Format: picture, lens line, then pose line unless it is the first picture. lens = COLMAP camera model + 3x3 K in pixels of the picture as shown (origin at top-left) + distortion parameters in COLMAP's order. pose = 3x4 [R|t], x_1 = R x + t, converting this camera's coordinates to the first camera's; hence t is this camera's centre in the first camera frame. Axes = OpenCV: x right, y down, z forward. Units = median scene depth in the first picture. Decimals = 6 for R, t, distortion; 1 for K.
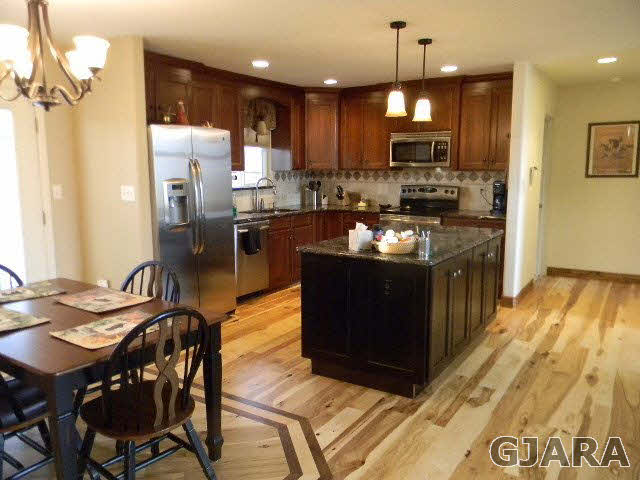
lens RADIAL K [[520.1, 0, 316.7], [0, 520.1, 244.1], [0, 0, 1]] dist [0.012838, -0.015849]
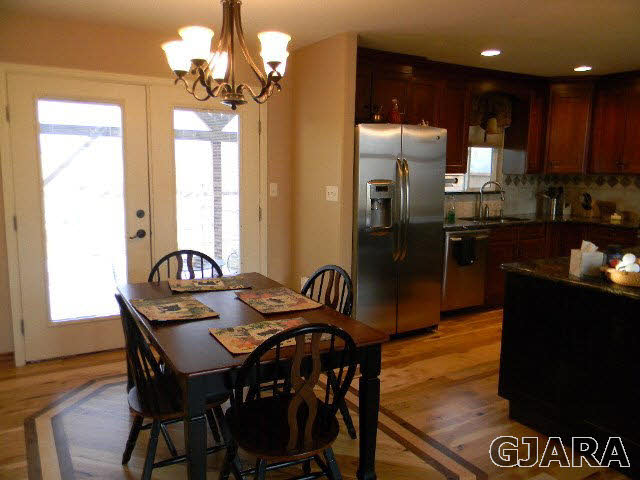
lens RADIAL K [[520.1, 0, 316.7], [0, 520.1, 244.1], [0, 0, 1]] dist [0.012838, -0.015849]
pose [[0.892105, 0.078021, -0.445041, 0.051450], [-0.080399, 0.996670, 0.013565, -0.010988], [0.444618, 0.023680, 0.895407, 0.088575]]
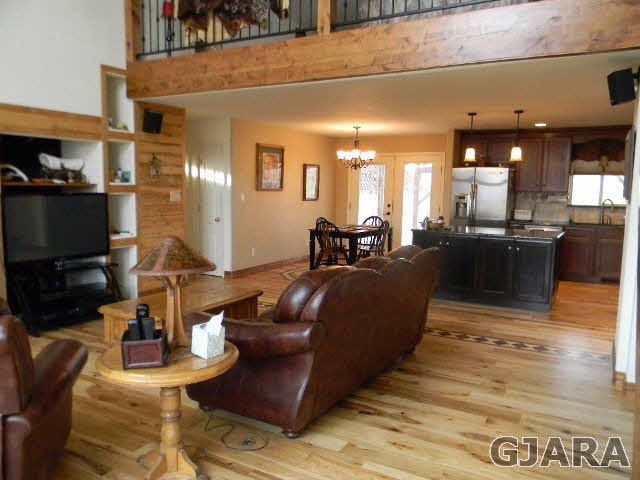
lens RADIAL K [[520.1, 0, 316.7], [0, 520.1, 244.1], [0, 0, 1]] dist [0.012838, -0.015849]
pose [[0.041123, 0.120576, -0.991852, 1.532059], [-0.163958, 0.980049, 0.112344, -0.061881], [0.985610, 0.158002, 0.060072, 0.317979]]
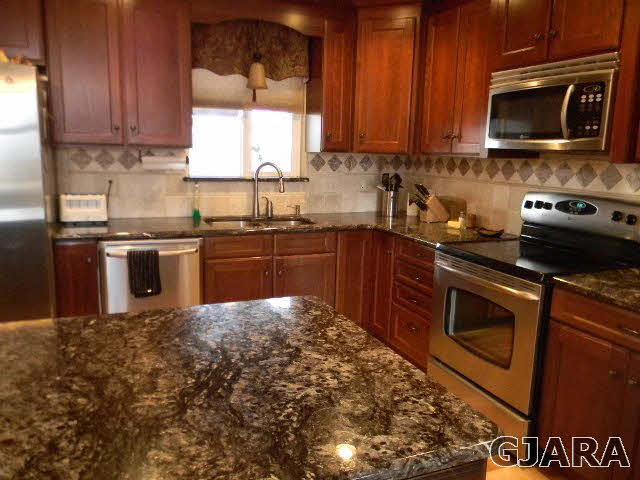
lens RADIAL K [[520.1, 0, 316.7], [0, 520.1, 244.1], [0, 0, 1]] dist [0.012838, -0.015849]
pose [[0.826288, 0.124134, -0.549399, 0.370773], [-0.111862, 0.992148, 0.055932, -0.100836], [0.552028, 0.015241, 0.833686, 0.723998]]
